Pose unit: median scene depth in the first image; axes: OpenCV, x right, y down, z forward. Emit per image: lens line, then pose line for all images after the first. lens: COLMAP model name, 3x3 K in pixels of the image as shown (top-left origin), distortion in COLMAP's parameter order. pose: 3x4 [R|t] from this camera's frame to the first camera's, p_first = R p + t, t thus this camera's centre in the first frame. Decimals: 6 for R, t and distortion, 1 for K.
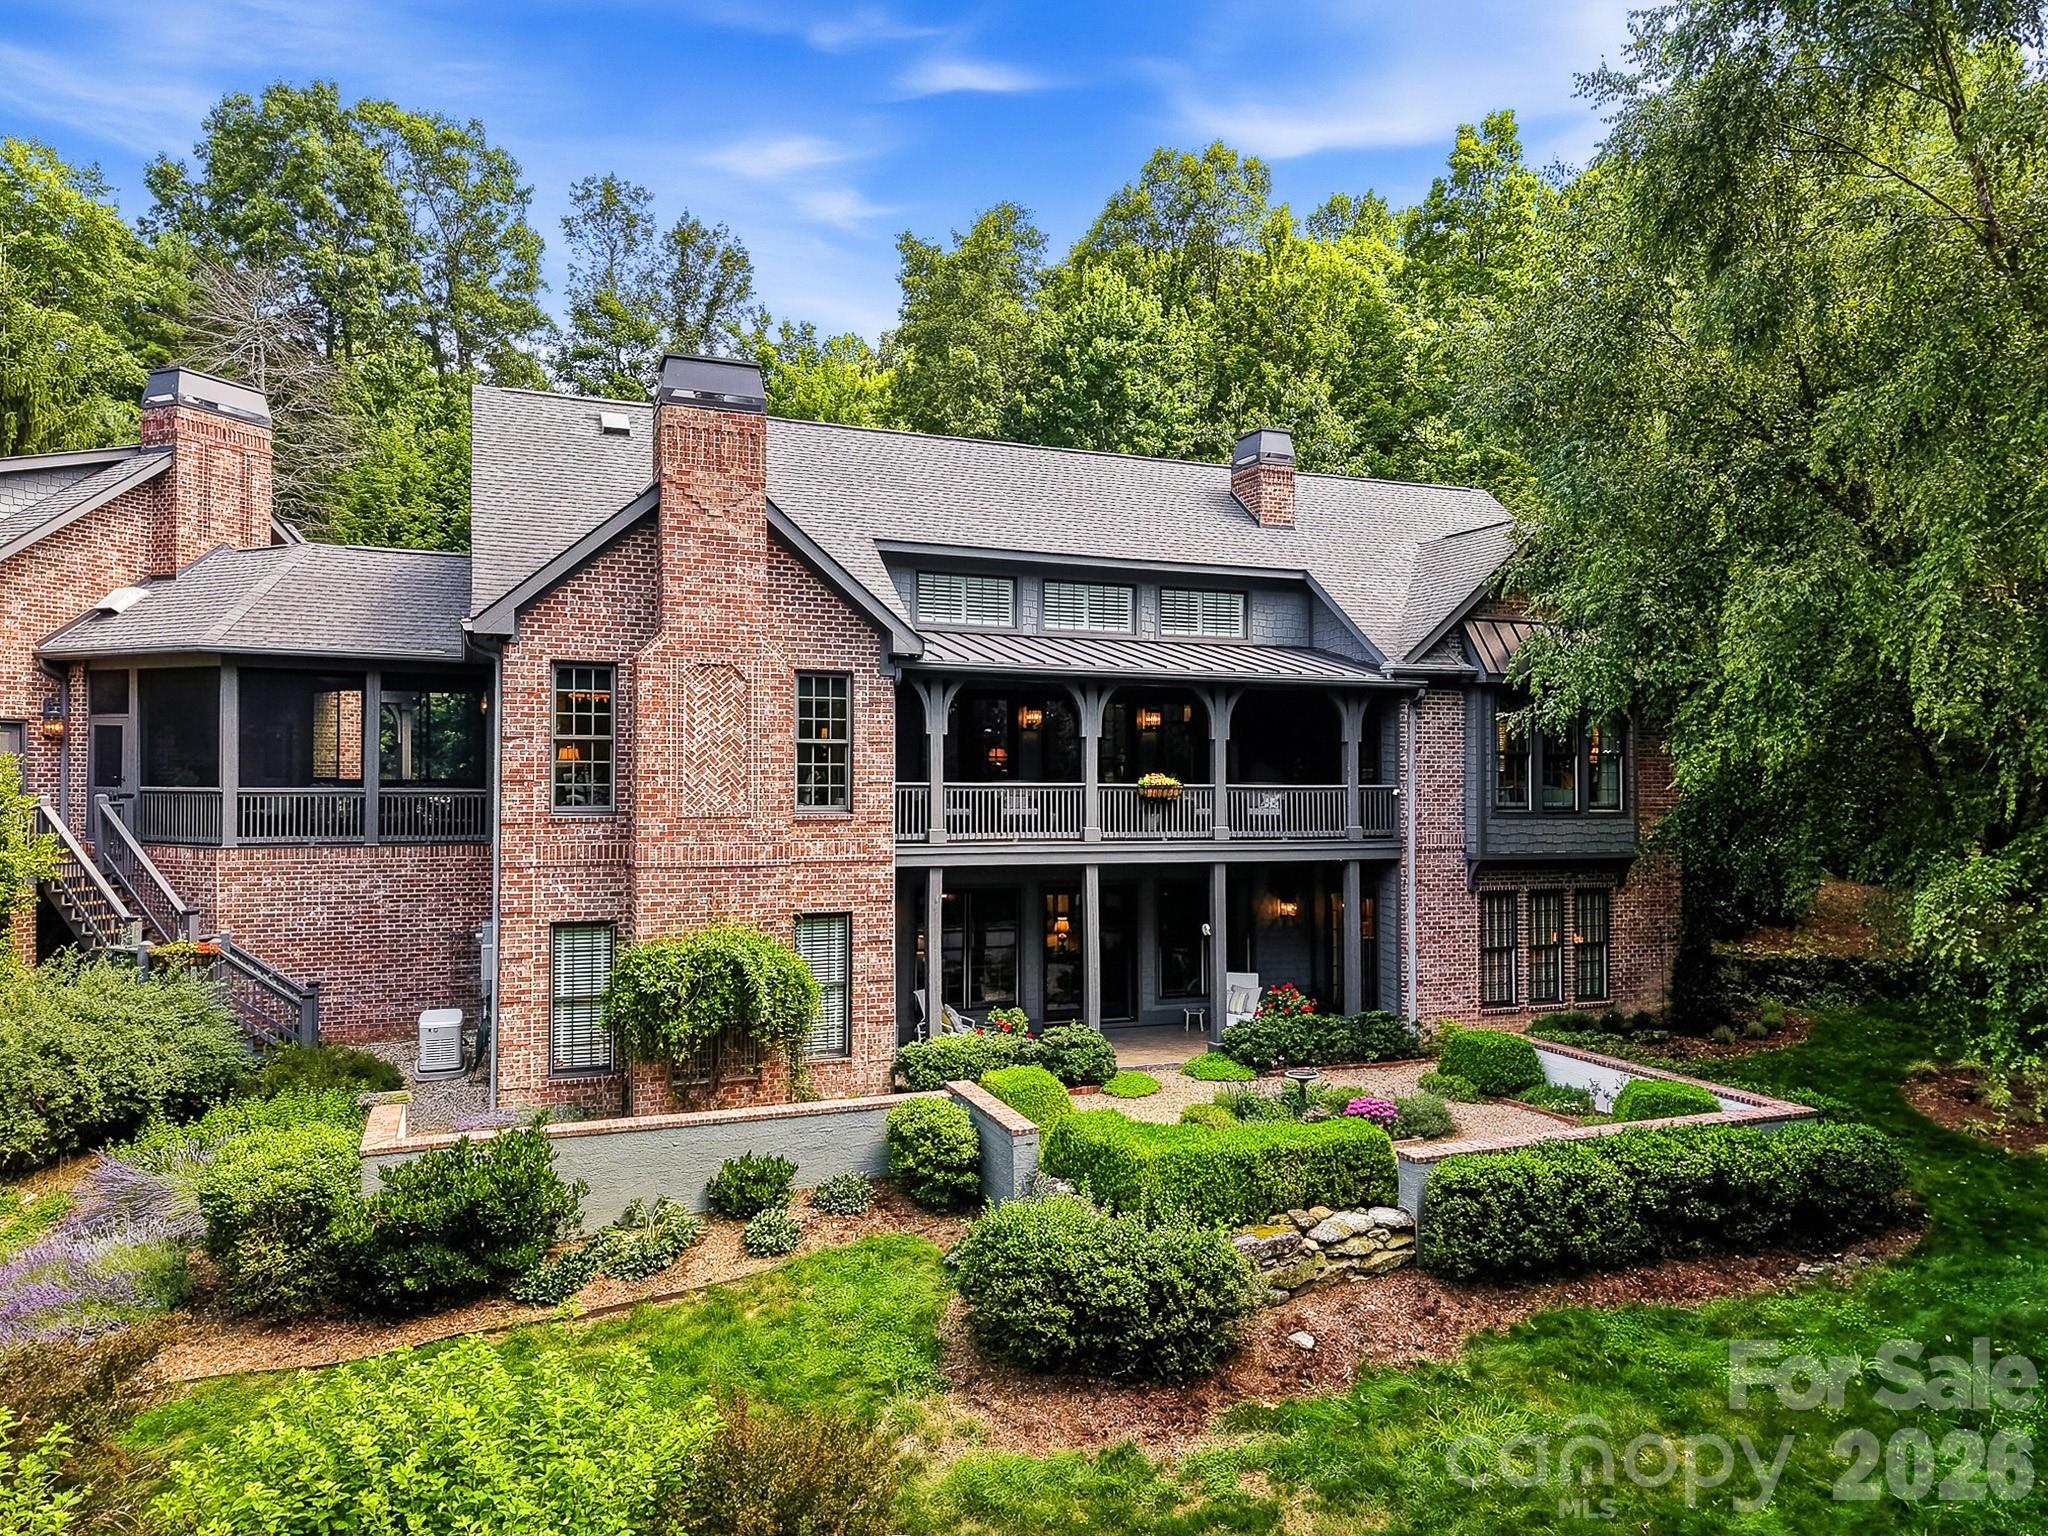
lens RADIAL K [[1379.2, 0, 1009.8], [0, 1379.2, 763.4], [0, 0, 1]] dist [0.031114, -0.043540]
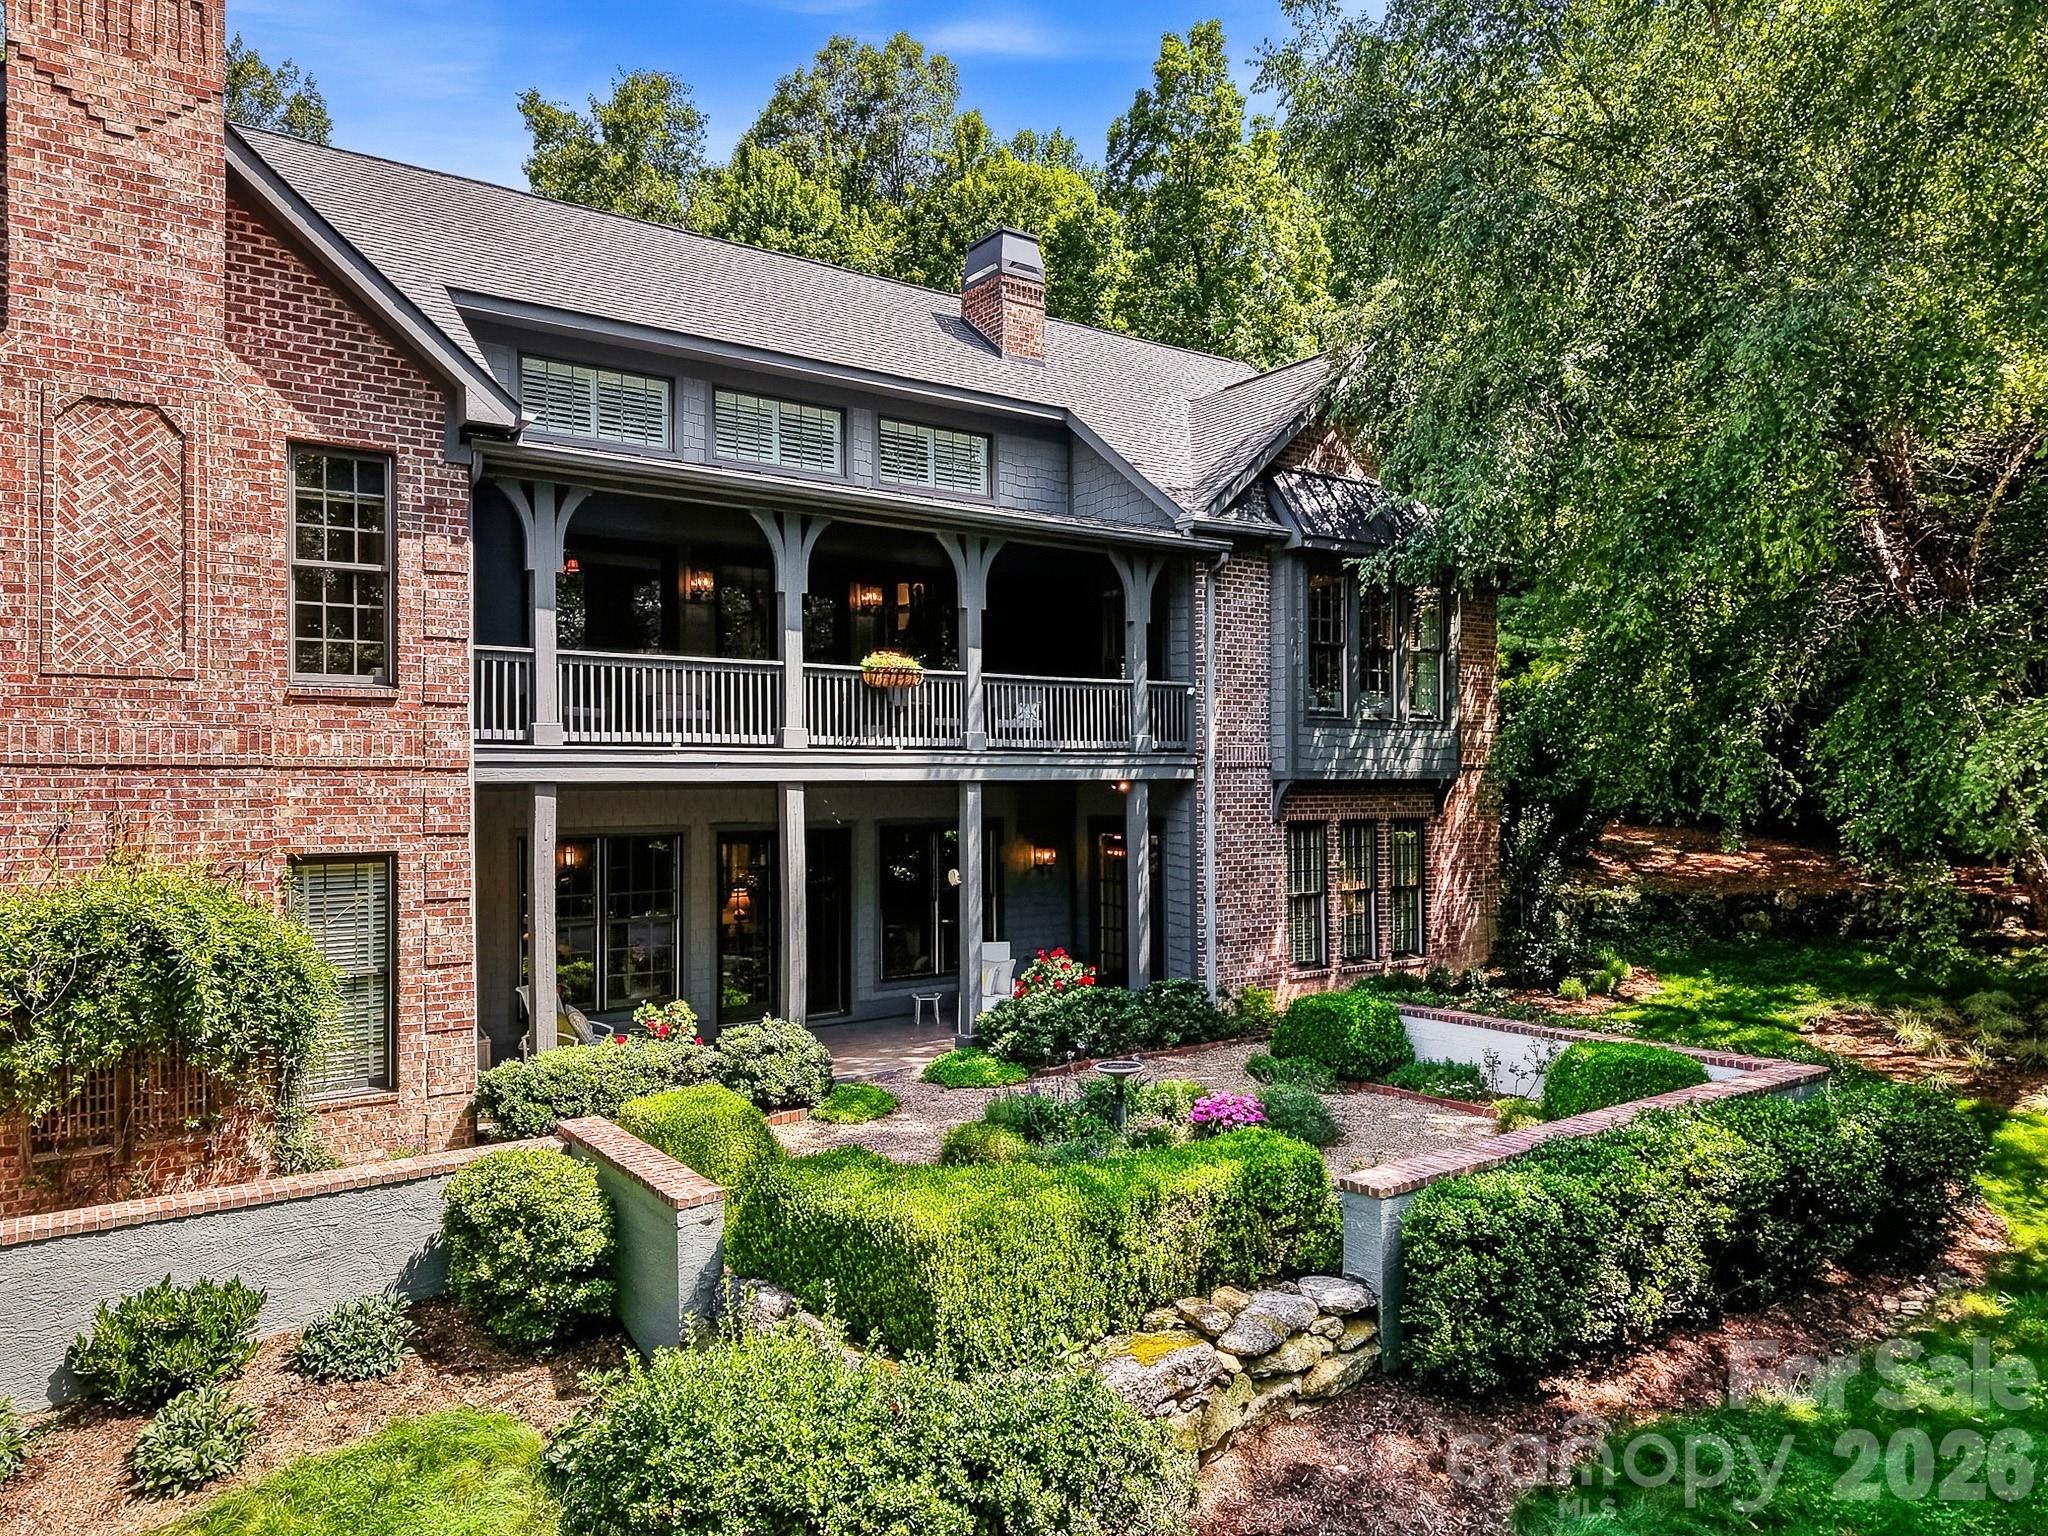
lens RADIAL K [[1379.2, 0, 1034.3], [0, 1379.2, 746.5], [0, 0, 1]] dist [0.031114, -0.043540]
pose [[0.965628, -0.004778, 0.259884, -0.001952], [0.010817, 0.999704, -0.021812, 0.077421], [-0.259703, 0.023874, 0.965393, 0.335104]]
